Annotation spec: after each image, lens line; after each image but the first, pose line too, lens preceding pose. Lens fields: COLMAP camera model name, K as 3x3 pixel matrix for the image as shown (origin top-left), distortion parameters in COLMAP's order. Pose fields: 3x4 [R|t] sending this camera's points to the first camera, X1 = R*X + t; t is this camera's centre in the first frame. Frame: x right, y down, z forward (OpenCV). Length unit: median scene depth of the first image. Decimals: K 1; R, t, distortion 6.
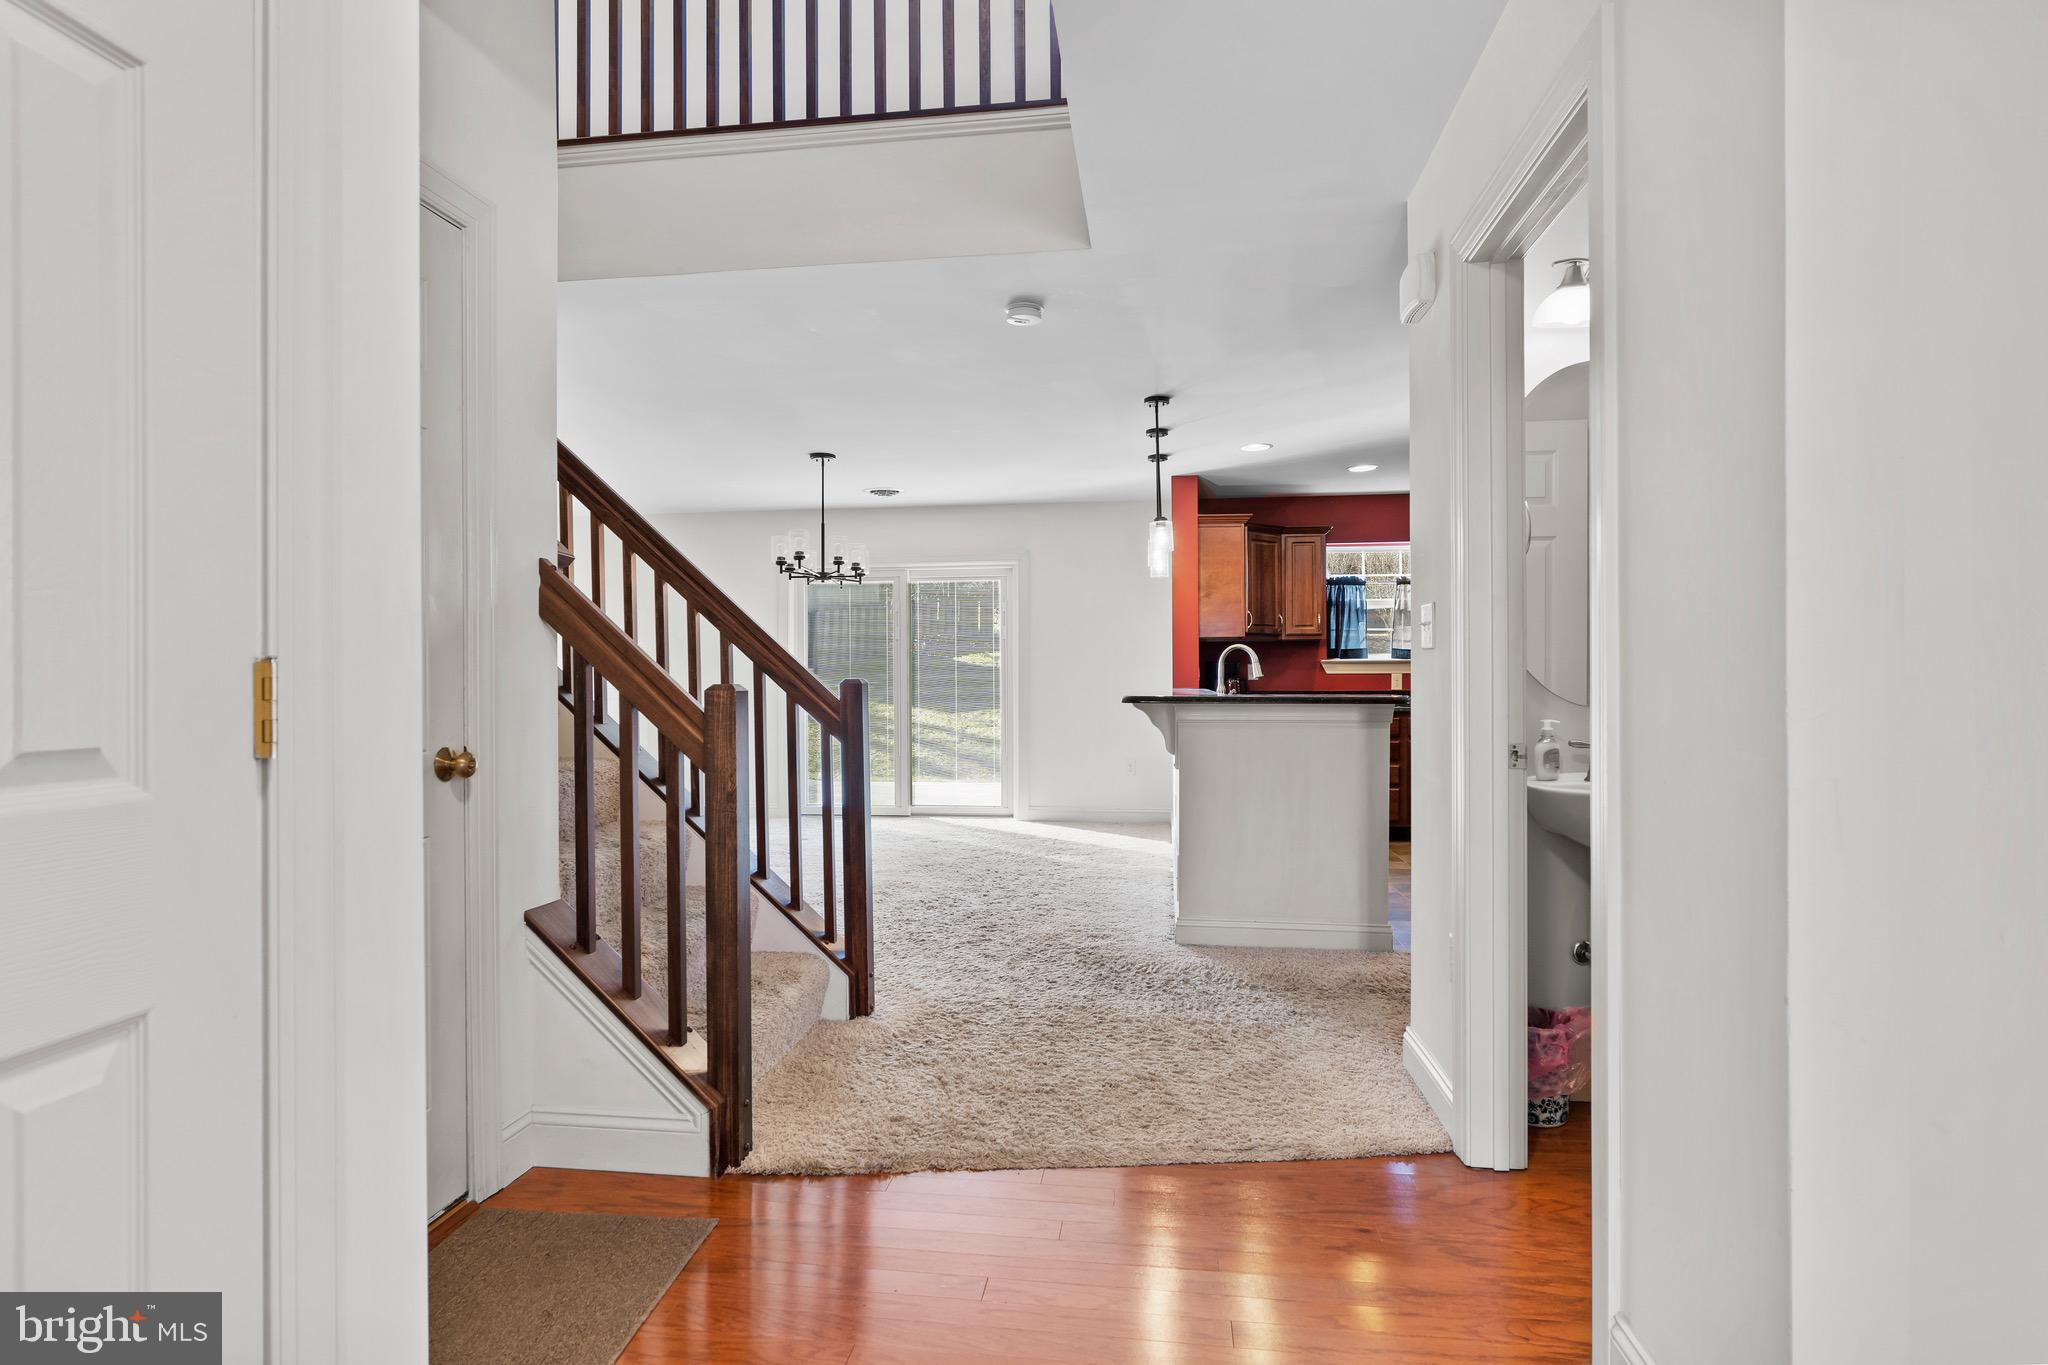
lens RADIAL K [[1045.9, 0, 1005.8], [0, 1045.9, 687.1], [0, 0, 1]] dist [-0.006128, 0.003846]
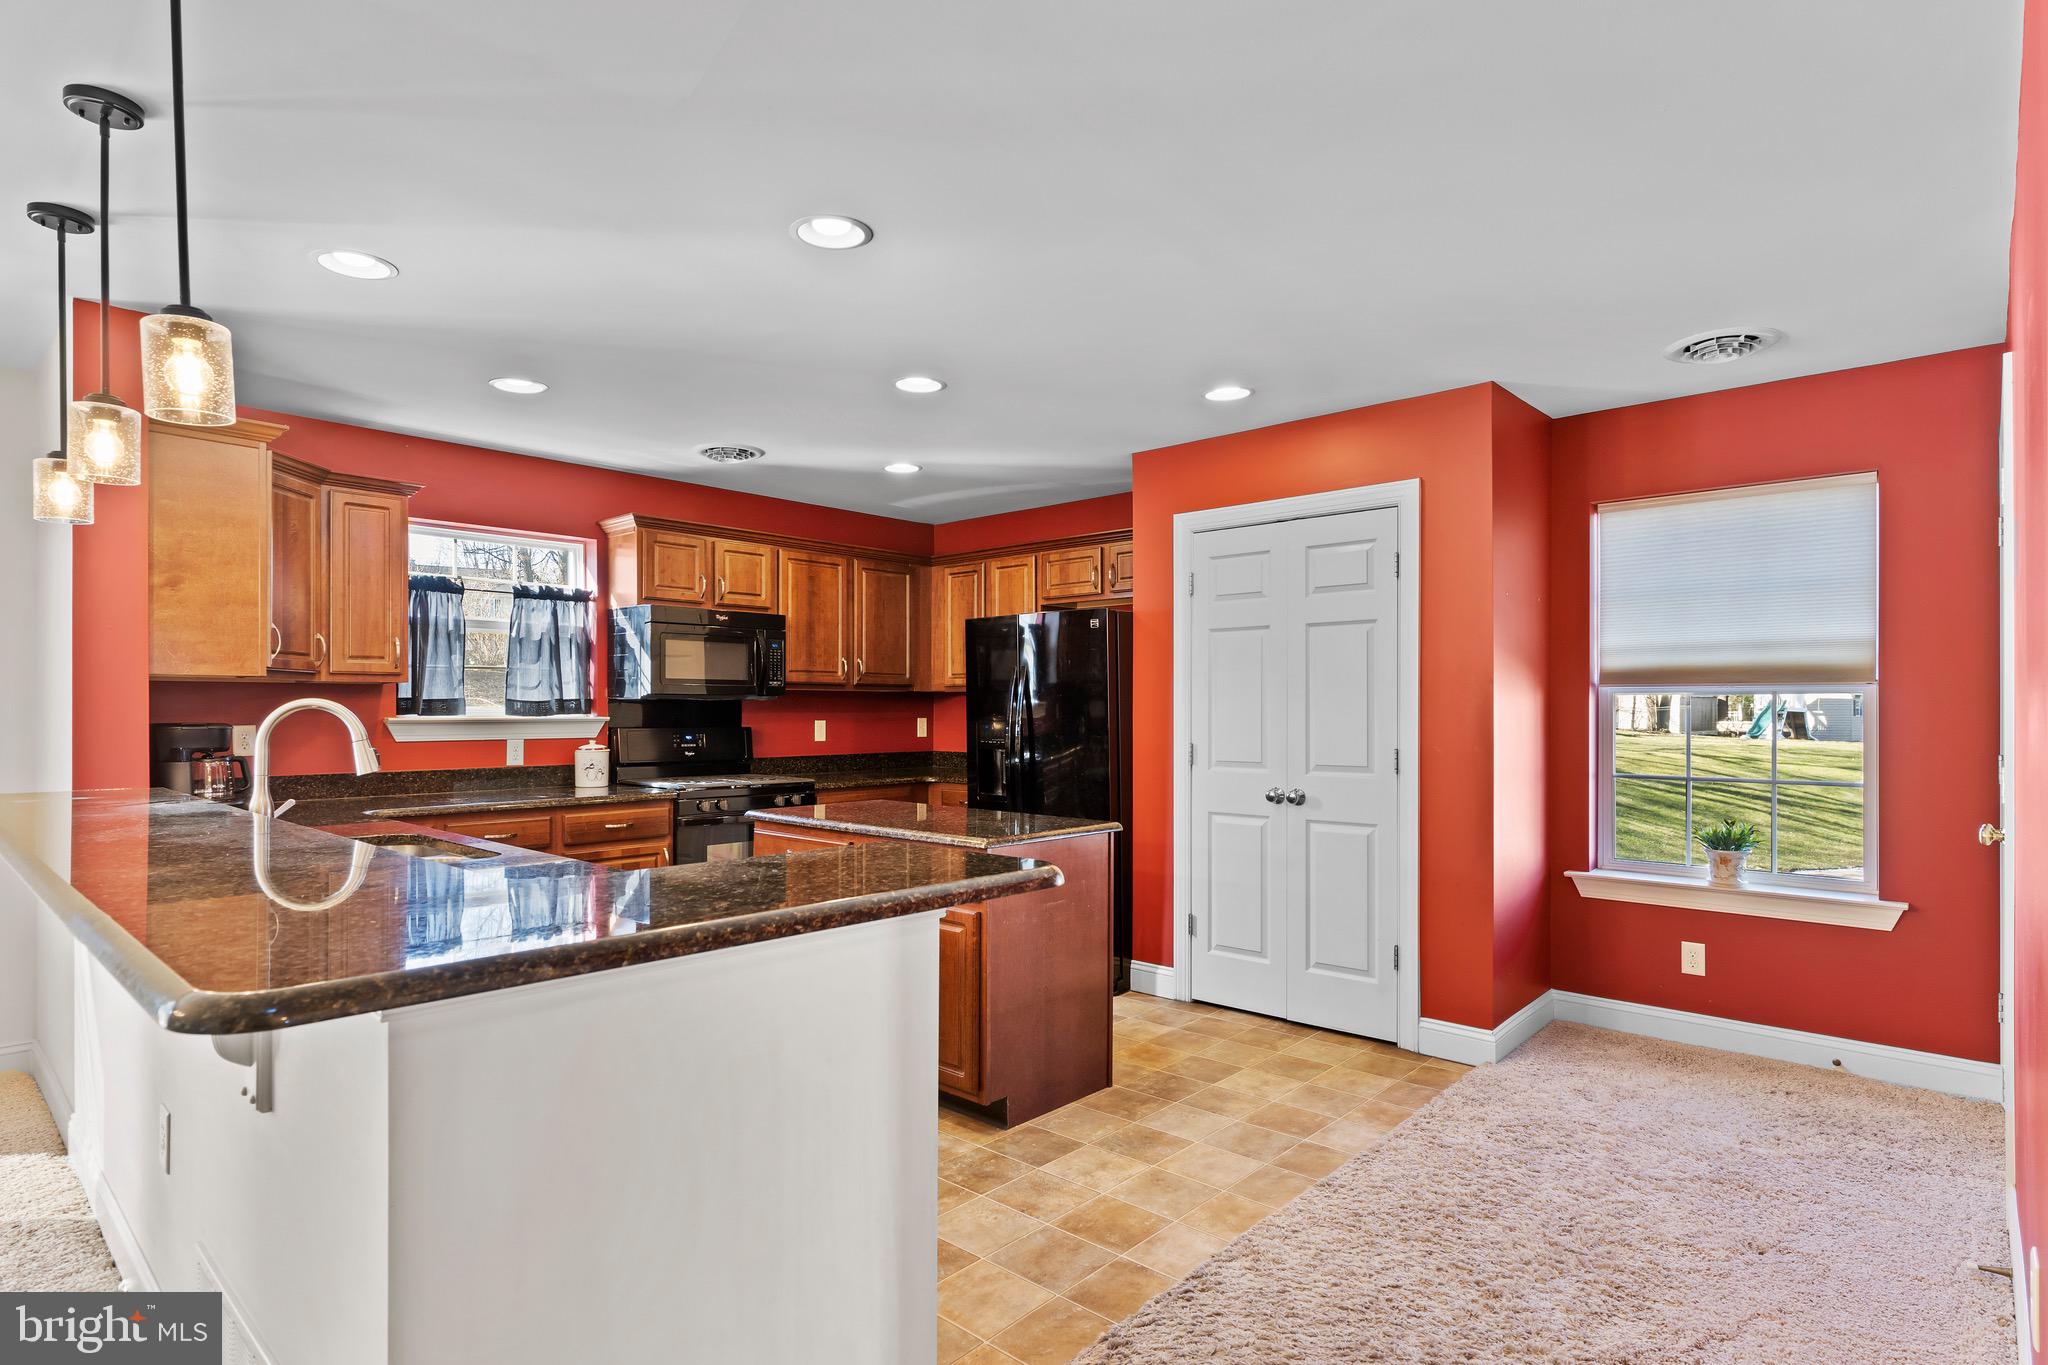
lens RADIAL K [[1045.9, 0, 1011.2], [0, 1045.9, 709.5], [0, 0, 1]] dist [-0.006128, 0.003846]
pose [[0.554144, 0.002153, 0.832418, 0.015628], [0.004531, 0.999974, -0.005603, -0.025987], [-0.832409, 0.006877, 0.554120, 0.402722]]
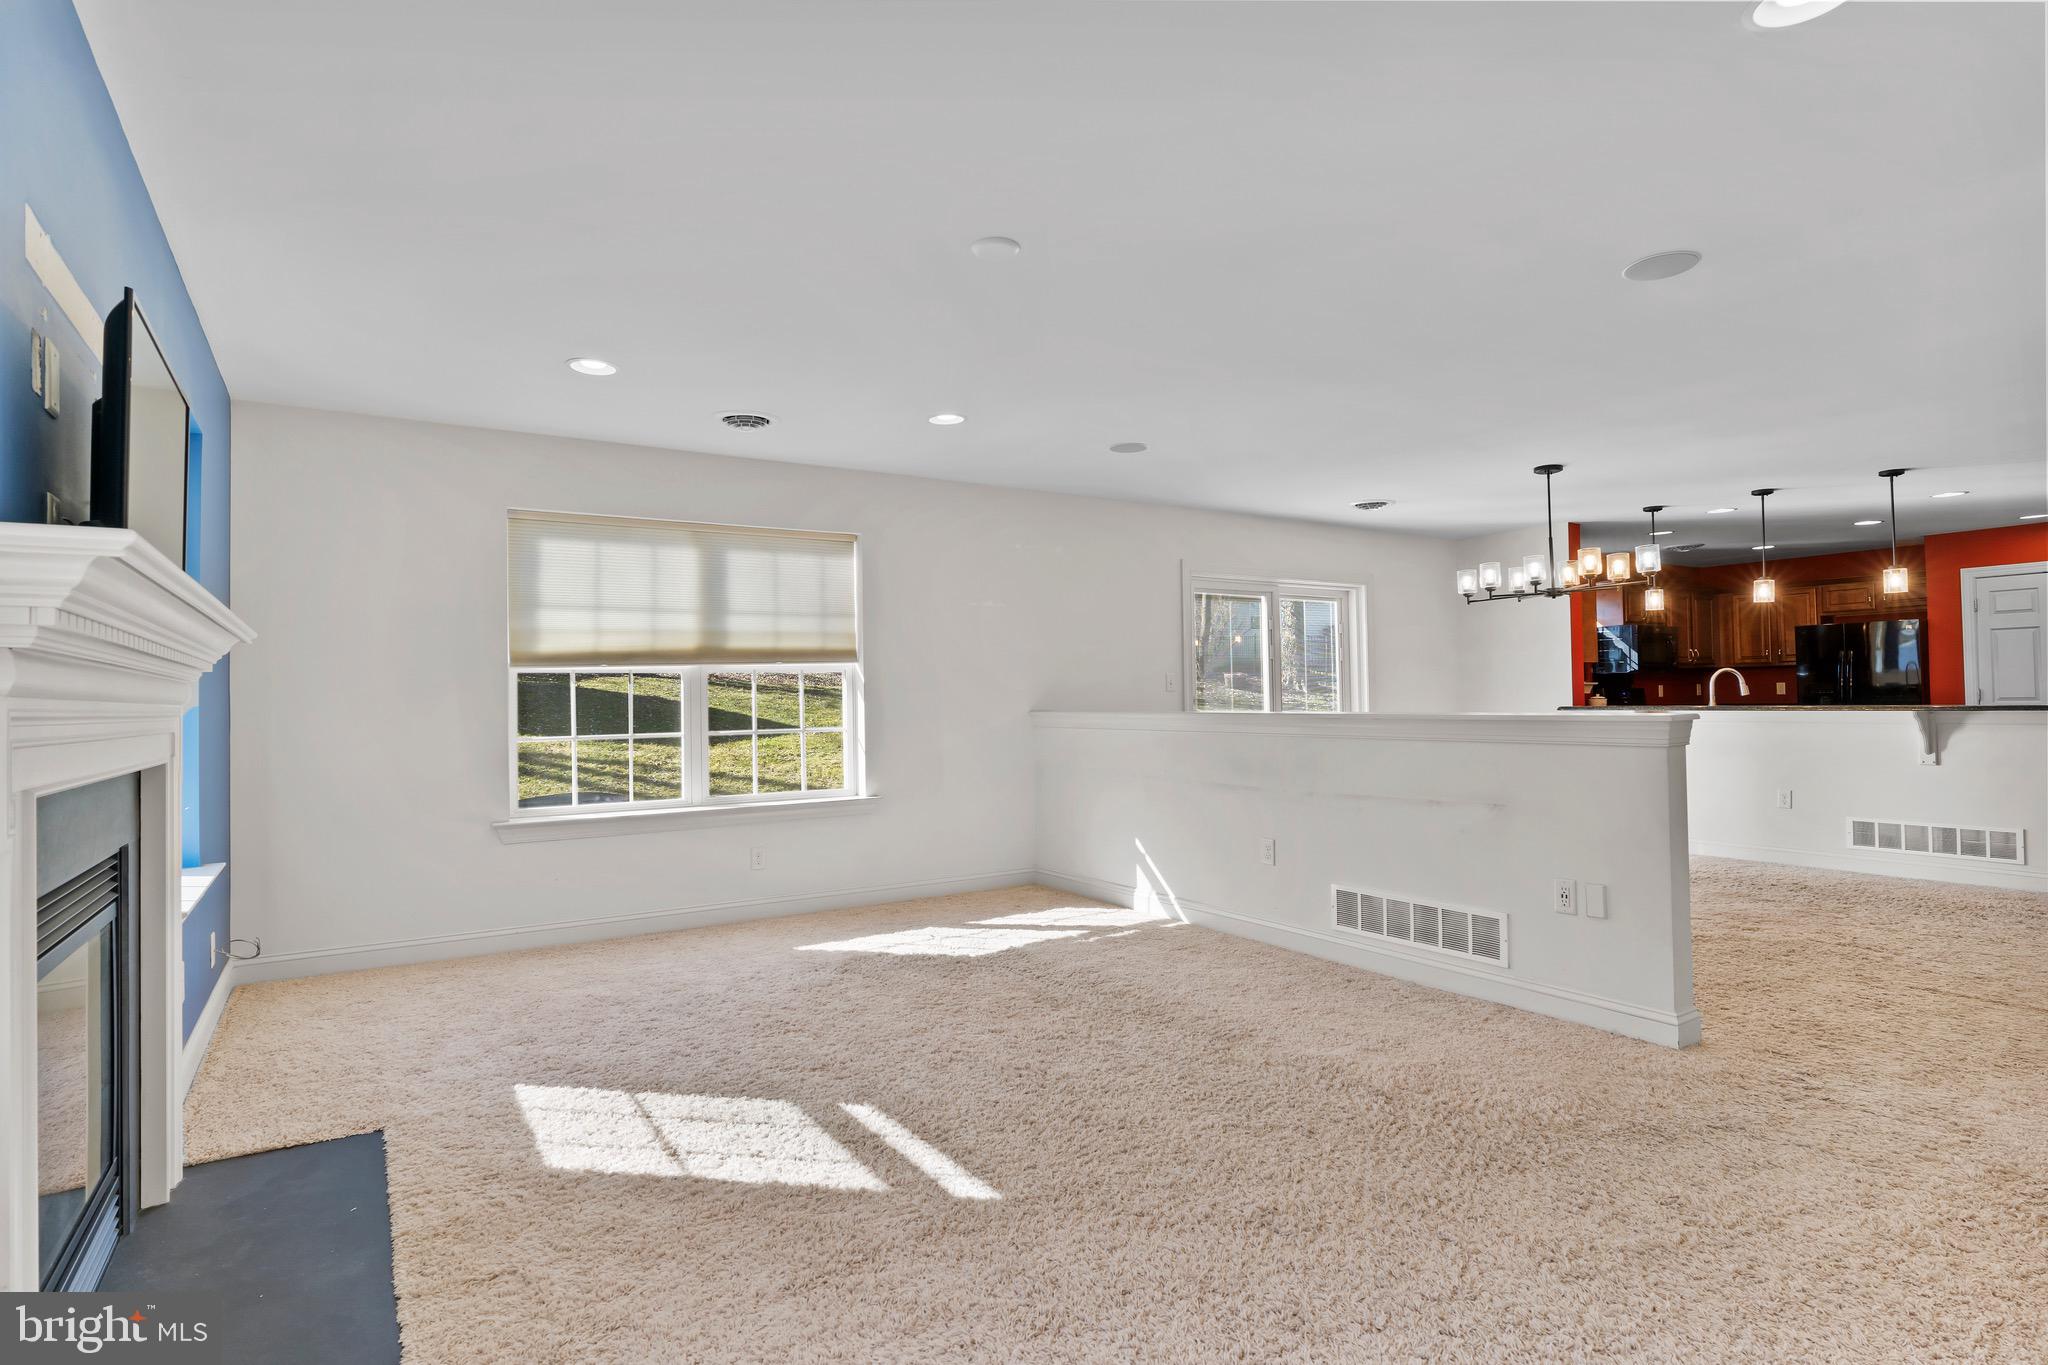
lens RADIAL K [[1045.9, 0, 1014.0], [0, 1045.9, 677.8], [0, 0, 1]] dist [-0.006128, 0.003846]
pose [[0.744871, 0.006187, 0.667180, -0.977339], [0.018802, 0.999365, -0.030258, -0.006540], [-0.666944, 0.035082, 0.744281, 0.504469]]
